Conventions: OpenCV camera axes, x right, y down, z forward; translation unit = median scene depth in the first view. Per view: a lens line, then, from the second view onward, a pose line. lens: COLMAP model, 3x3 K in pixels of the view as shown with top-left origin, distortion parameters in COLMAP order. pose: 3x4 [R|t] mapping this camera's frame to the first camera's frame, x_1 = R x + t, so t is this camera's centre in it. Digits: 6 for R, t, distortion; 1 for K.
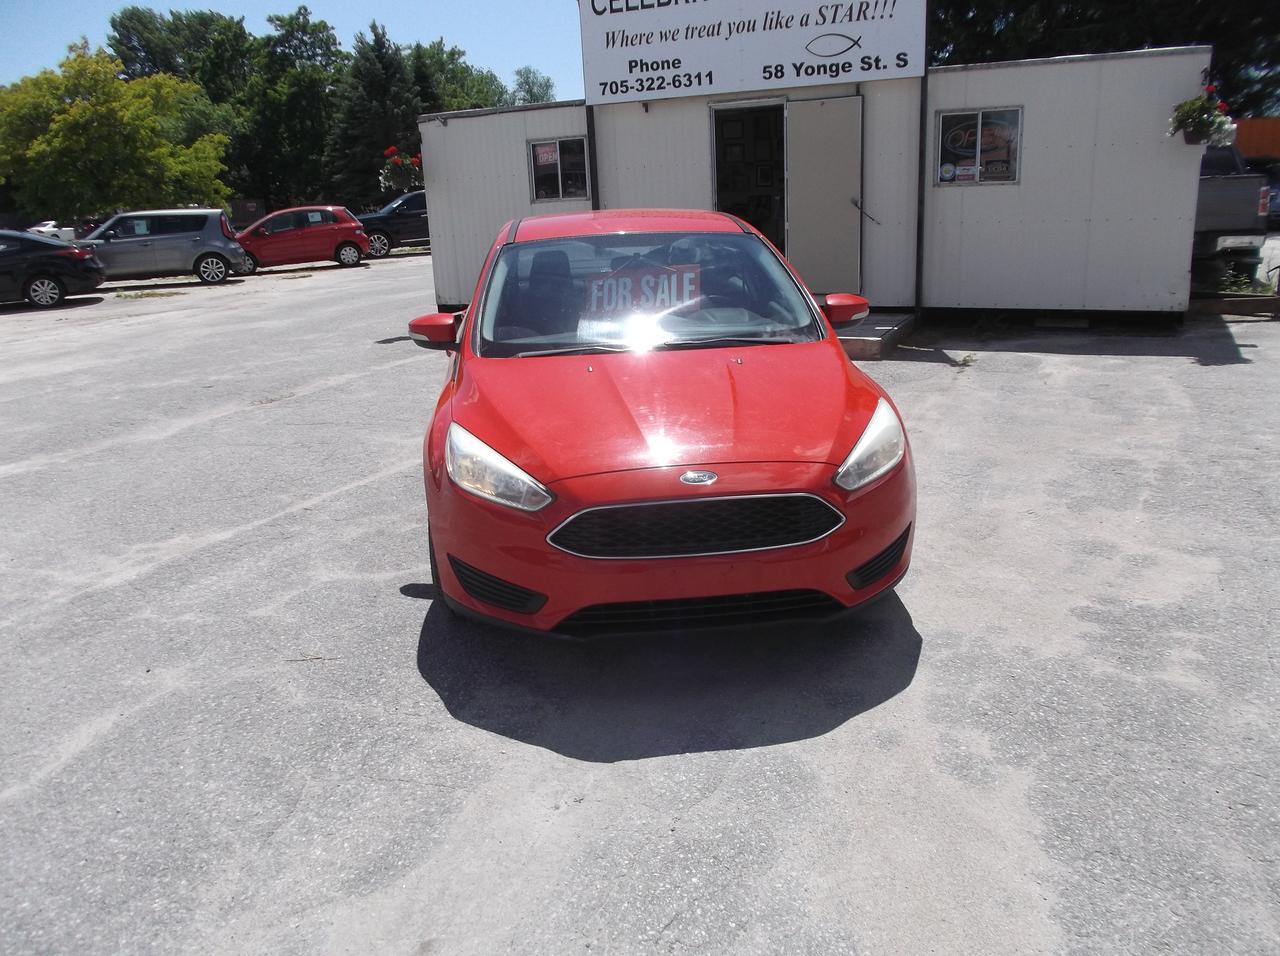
lens RADIAL K [[1037.8, 0, 644.5], [0, 1037.8, 494.7], [0, 0, 1]] dist [-0.035915, 0.037173]
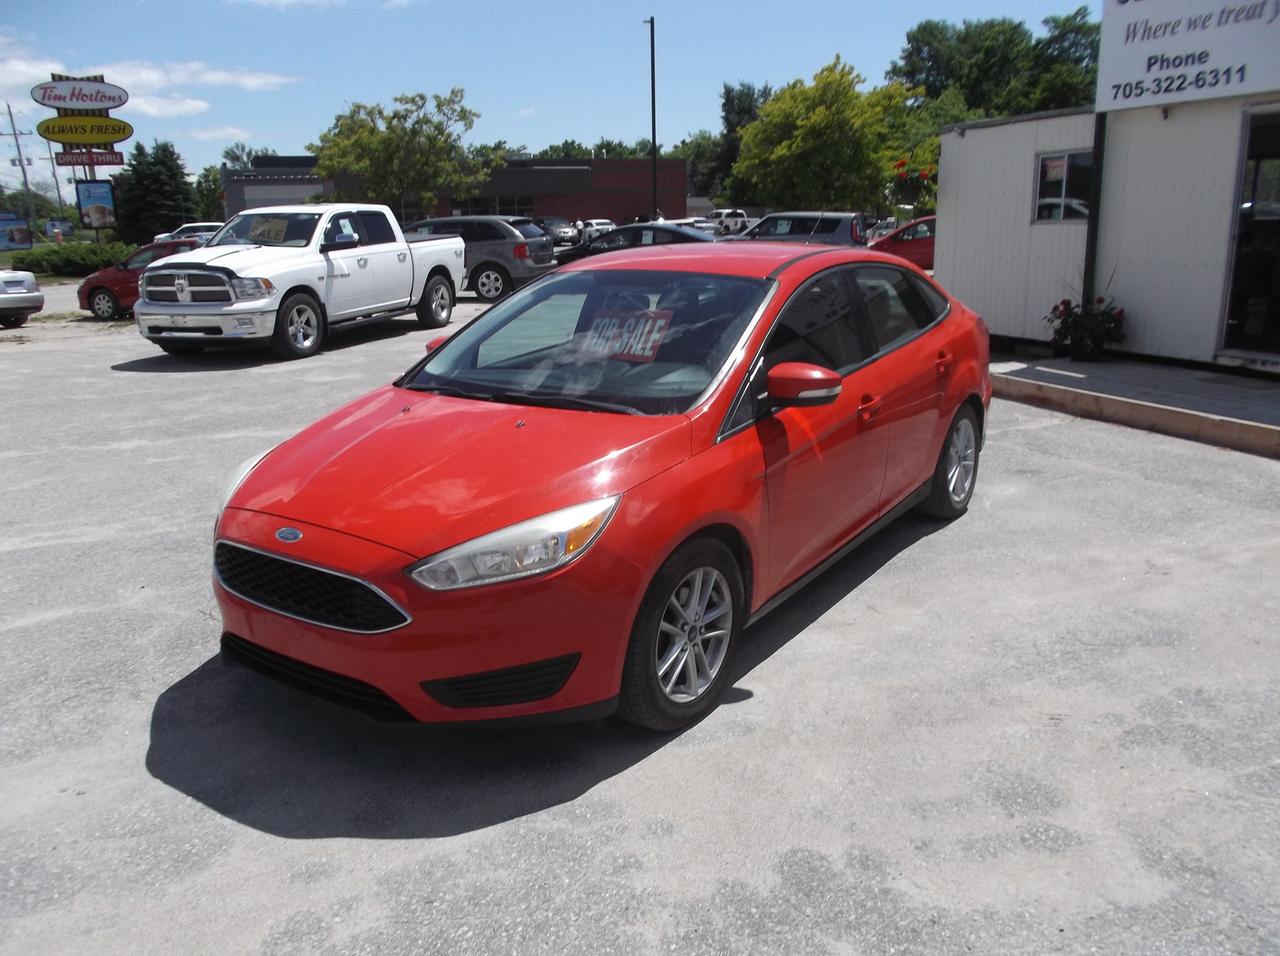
lens RADIAL K [[1037.8, 0, 644.5], [0, 1037.8, 494.7], [0, 0, 1]] dist [-0.035915, 0.037173]
pose [[0.749622, 0.205493, -0.629158, 0.271345], [-0.206358, 0.975762, 0.072830, -0.057272], [0.628874, 0.075237, 0.773858, 0.140071]]
